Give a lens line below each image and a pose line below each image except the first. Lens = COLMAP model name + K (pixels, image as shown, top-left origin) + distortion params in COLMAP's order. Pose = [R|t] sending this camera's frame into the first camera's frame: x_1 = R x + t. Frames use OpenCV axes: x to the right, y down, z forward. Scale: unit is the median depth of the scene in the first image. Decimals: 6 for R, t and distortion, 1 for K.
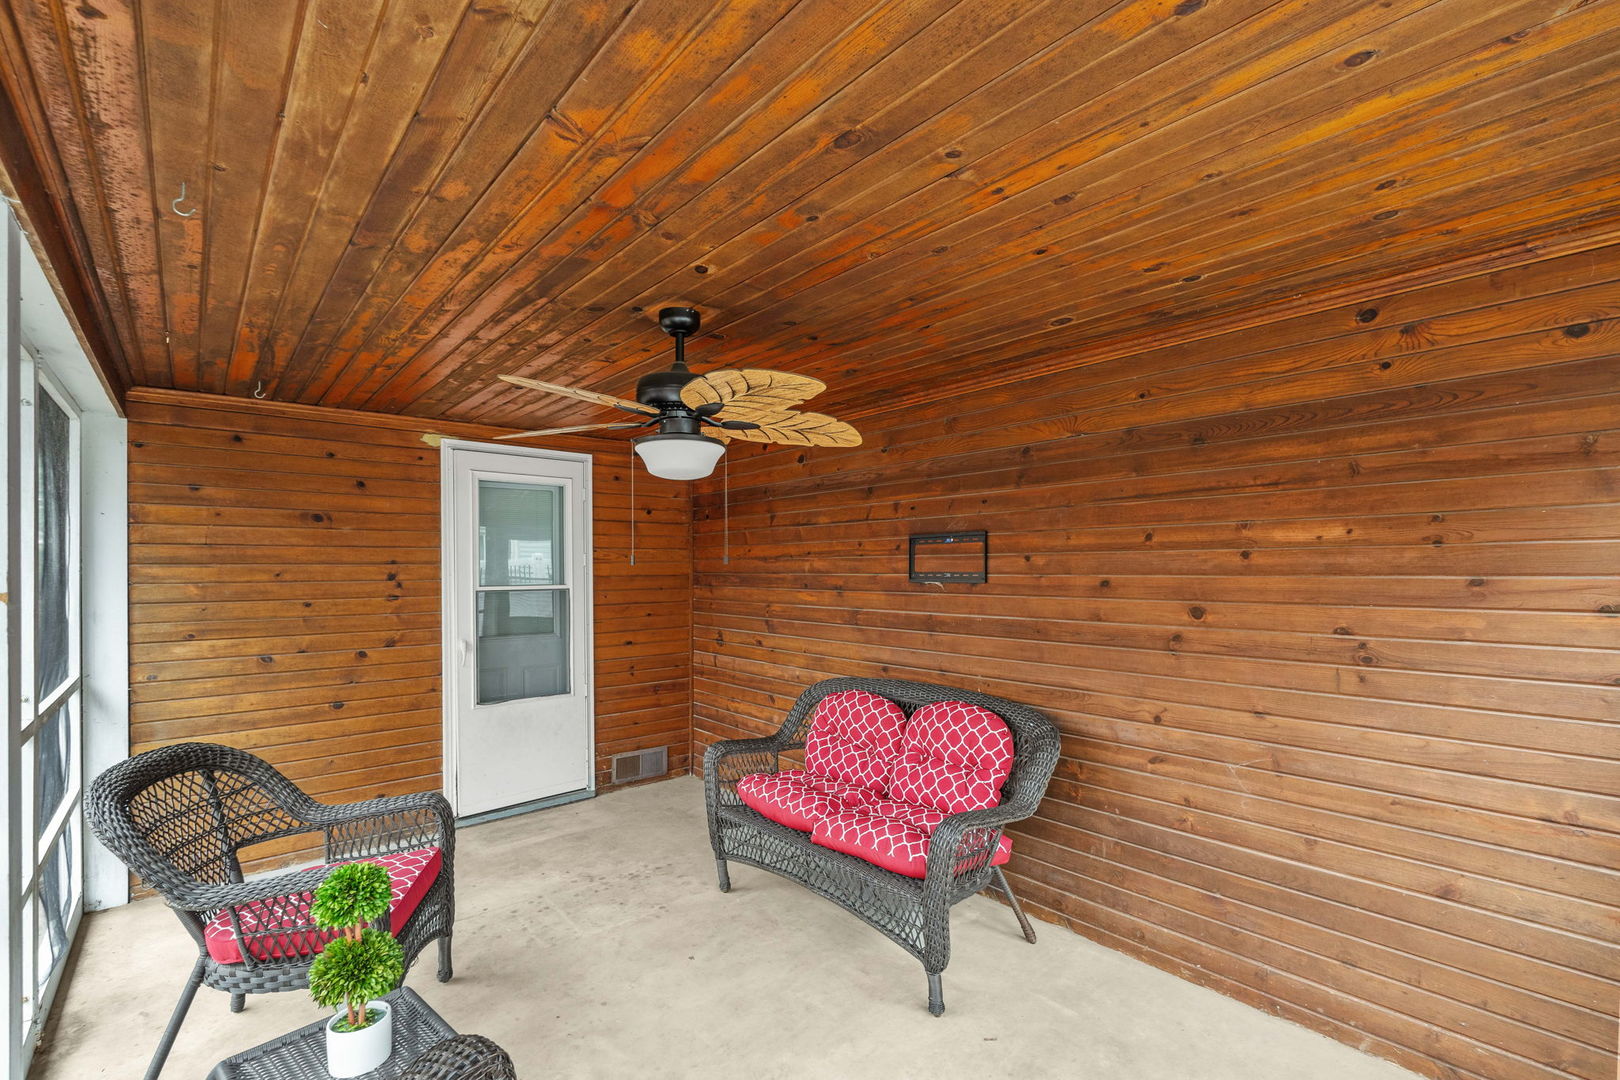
lens RADIAL K [[720.6, 0, 807.9], [0, 720.6, 536.1], [0, 0, 1]] dist [-0.001072, -0.000024]
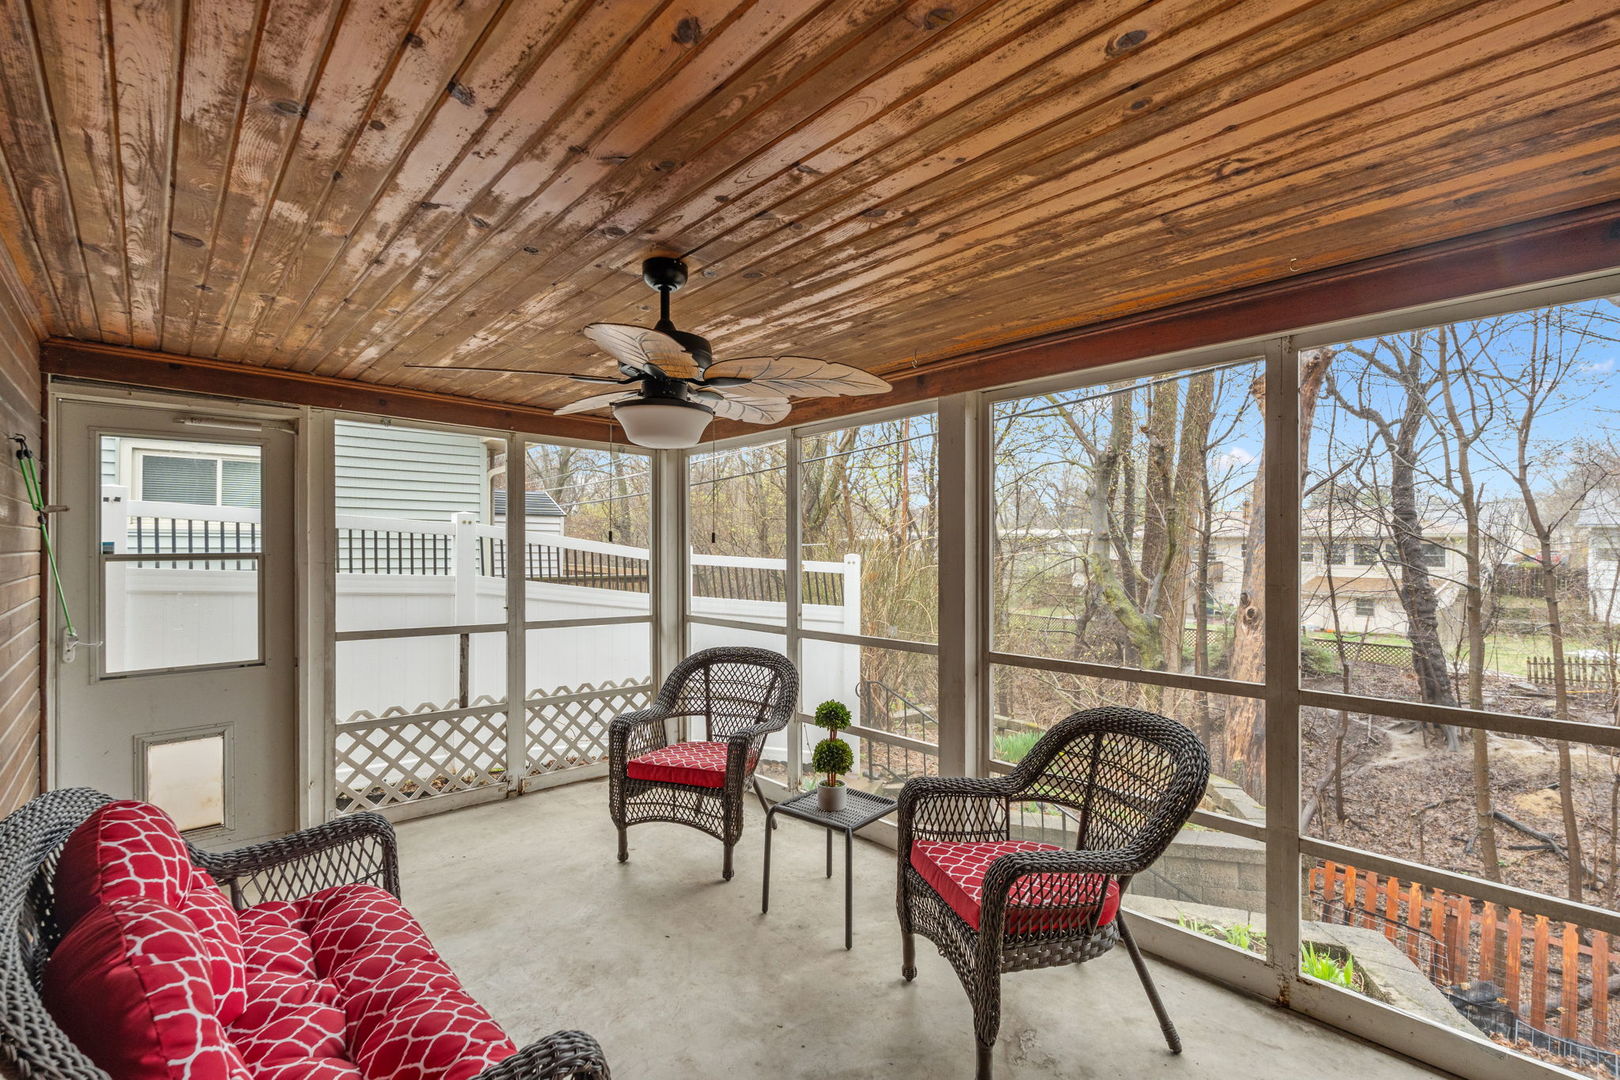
lens RADIAL K [[711.1, 0, 813.9], [0, 711.1, 550.7], [0, 0, 1]] dist [-0.000842, -0.000036]
pose [[-0.999625, 0.001244, -0.027365, -0.347305], [0.001577, 0.999925, -0.012135, 0.062210], [0.027347, -0.012174, -0.999552, 1.936837]]
